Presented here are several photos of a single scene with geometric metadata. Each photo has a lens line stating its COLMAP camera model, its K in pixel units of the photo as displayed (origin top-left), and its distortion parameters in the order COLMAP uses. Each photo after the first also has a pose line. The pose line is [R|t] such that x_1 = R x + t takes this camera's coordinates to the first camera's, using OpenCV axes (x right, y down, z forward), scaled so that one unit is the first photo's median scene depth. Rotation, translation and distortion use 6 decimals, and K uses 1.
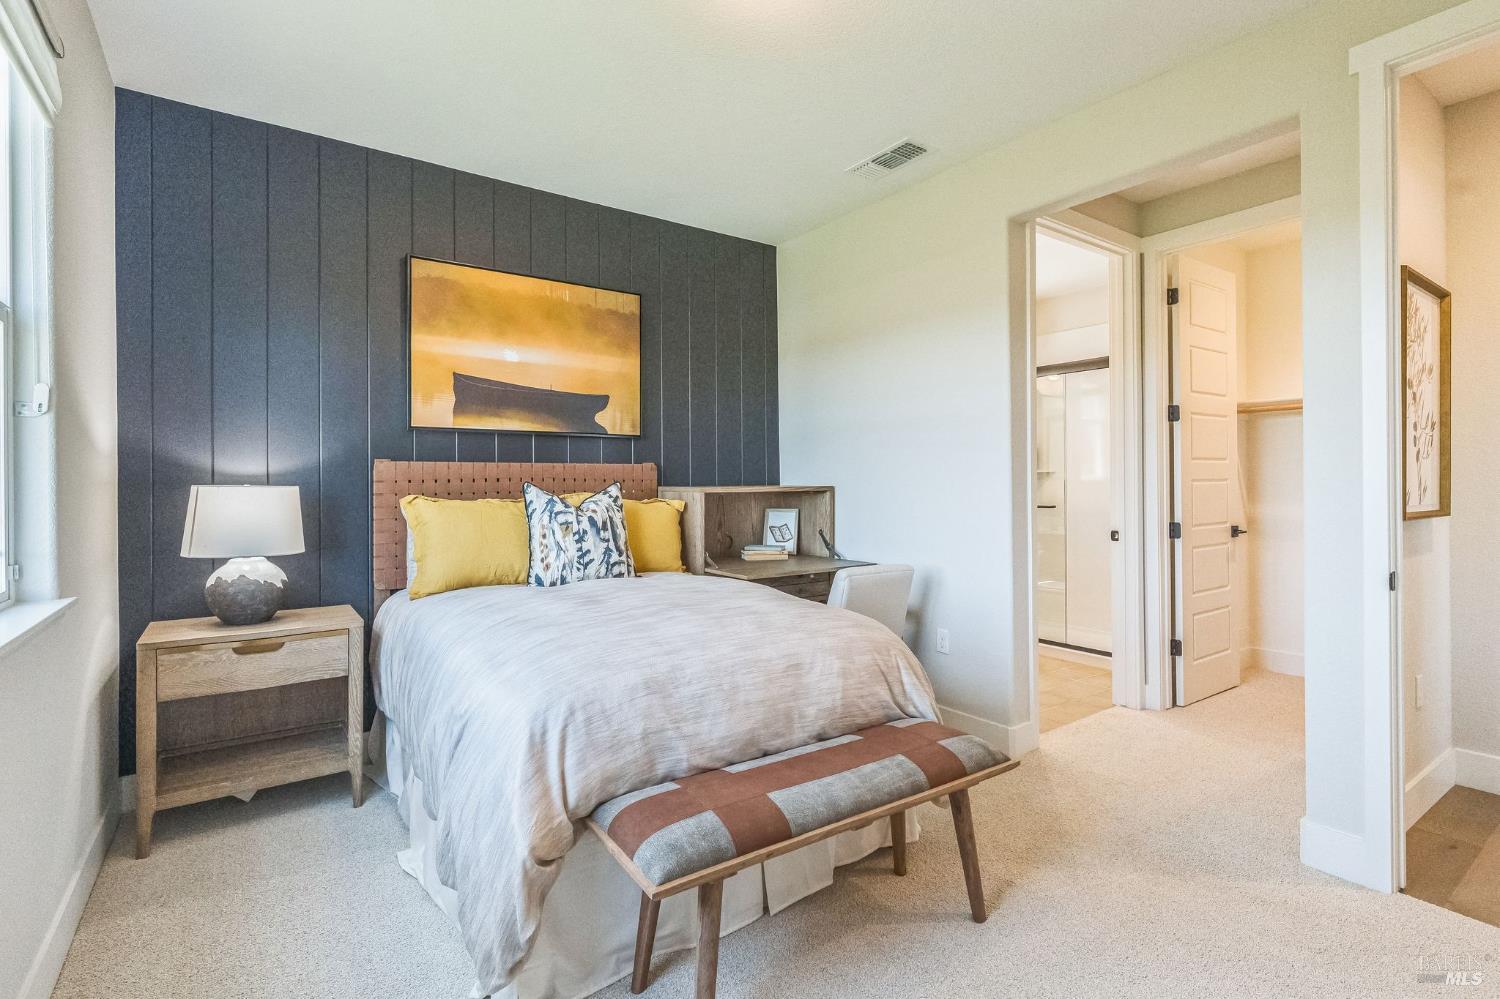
lens RADIAL K [[691.1, 0, 737.1], [0, 691.1, 486.7], [0, 0, 1]] dist [0.000922, 0.000197]
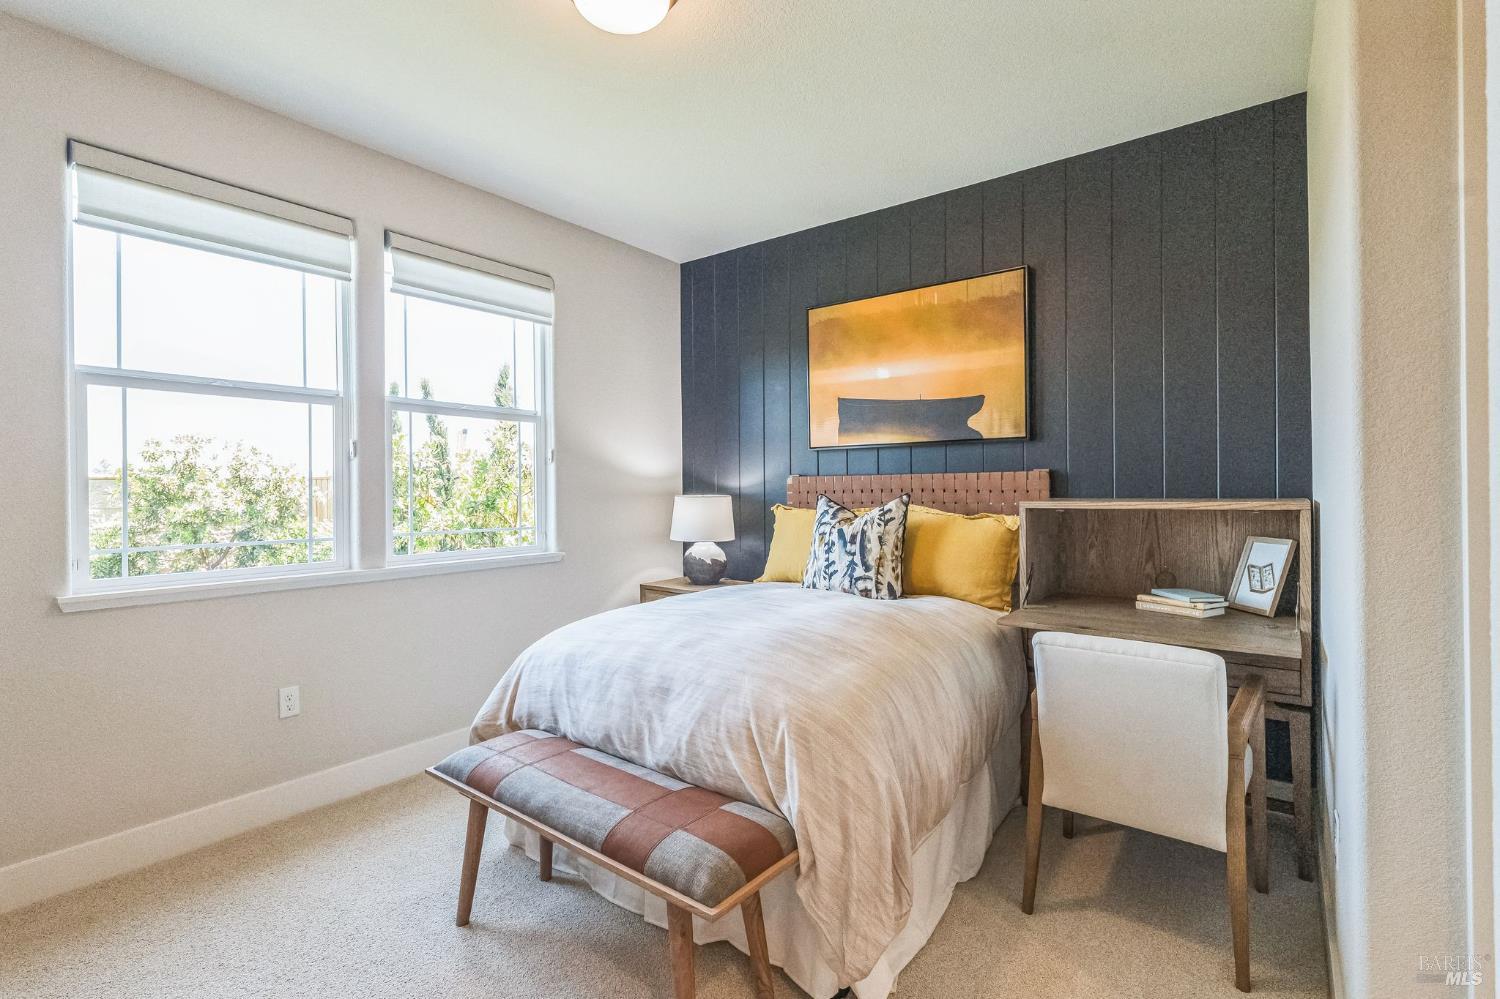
lens RADIAL K [[691.1, 0, 737.1], [0, 691.1, 486.7], [0, 0, 1]] dist [0.000922, 0.000197]
pose [[0.304321, 0.000420, -0.952570, 0.703931], [0.002205, 0.999997, 0.001145, -0.020164], [0.952567, -0.002449, 0.304319, 0.536615]]
